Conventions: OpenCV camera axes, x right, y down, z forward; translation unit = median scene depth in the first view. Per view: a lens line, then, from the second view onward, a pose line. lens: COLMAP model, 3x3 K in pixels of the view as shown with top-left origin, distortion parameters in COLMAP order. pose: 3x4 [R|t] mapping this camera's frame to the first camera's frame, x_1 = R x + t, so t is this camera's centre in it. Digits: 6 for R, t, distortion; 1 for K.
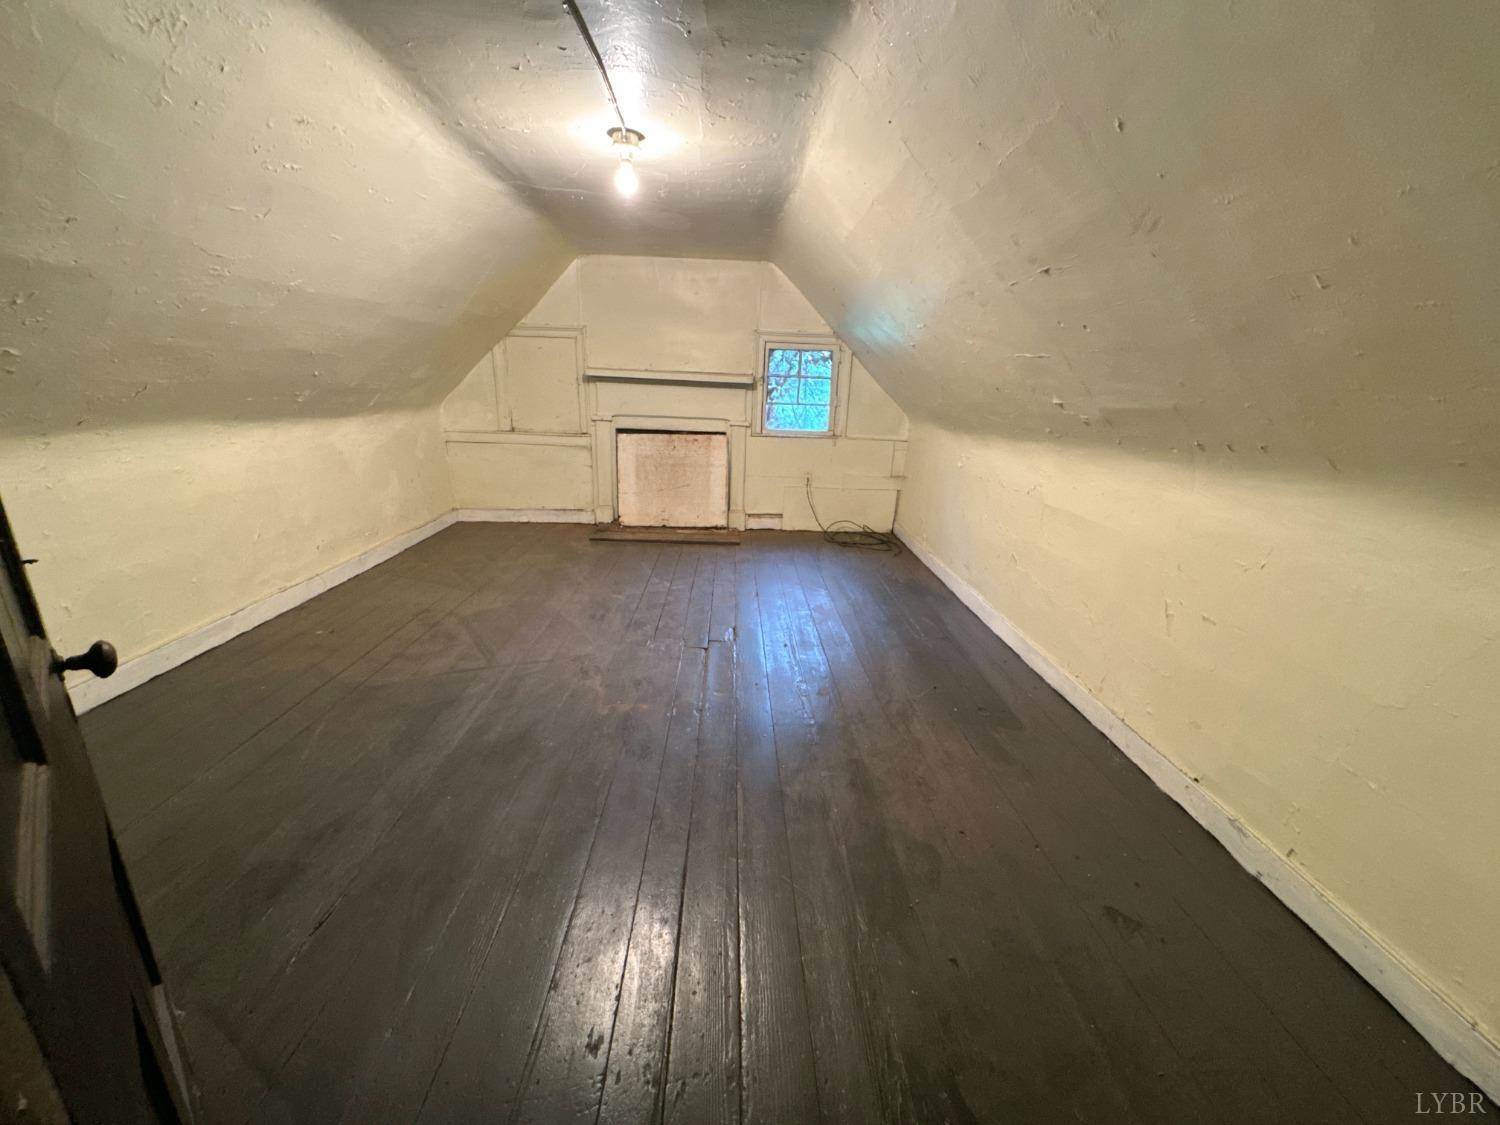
lens RADIAL K [[597.8, 0, 746.8], [0, 597.8, 560.1], [0, 0, 1]] dist [0.000361, 0.000098]
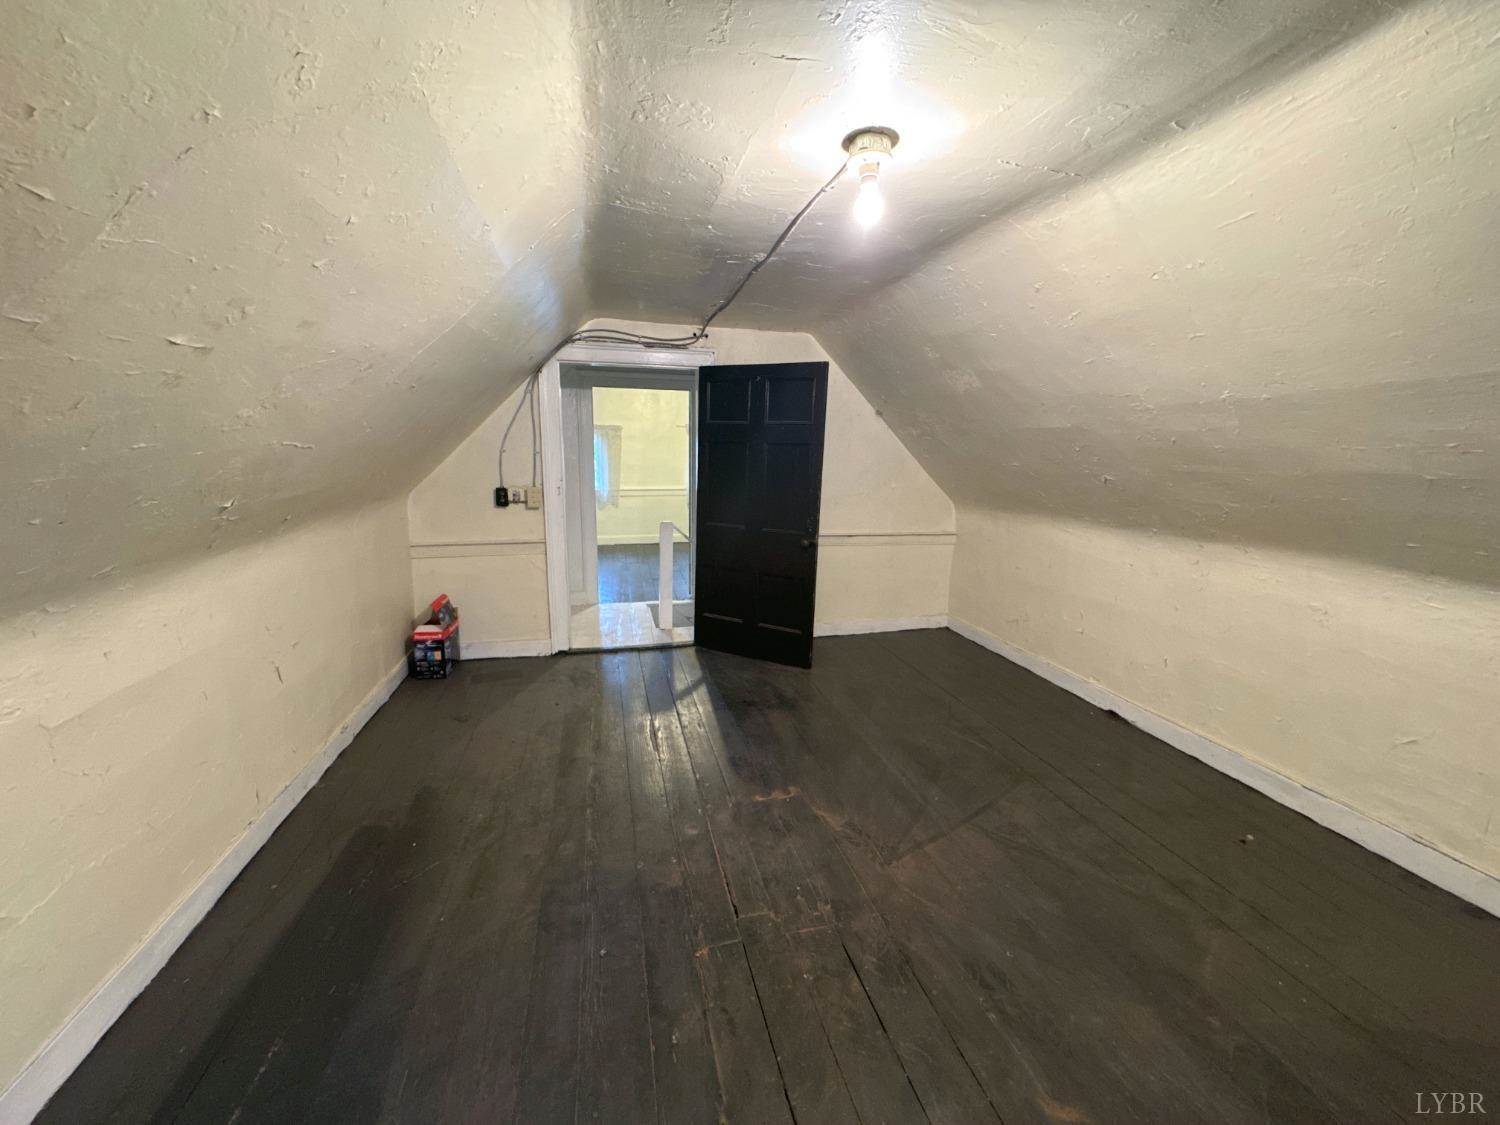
lens RADIAL K [[597.8, 0, 746.8], [0, 597.8, 560.1], [0, 0, 1]] dist [0.000361, 0.000098]
pose [[-0.976767, -0.003290, -0.214278, 0.058932], [-0.099139, 0.893394, 0.438199, -0.480481], [0.189993, 0.449262, -0.872964, 1.468842]]
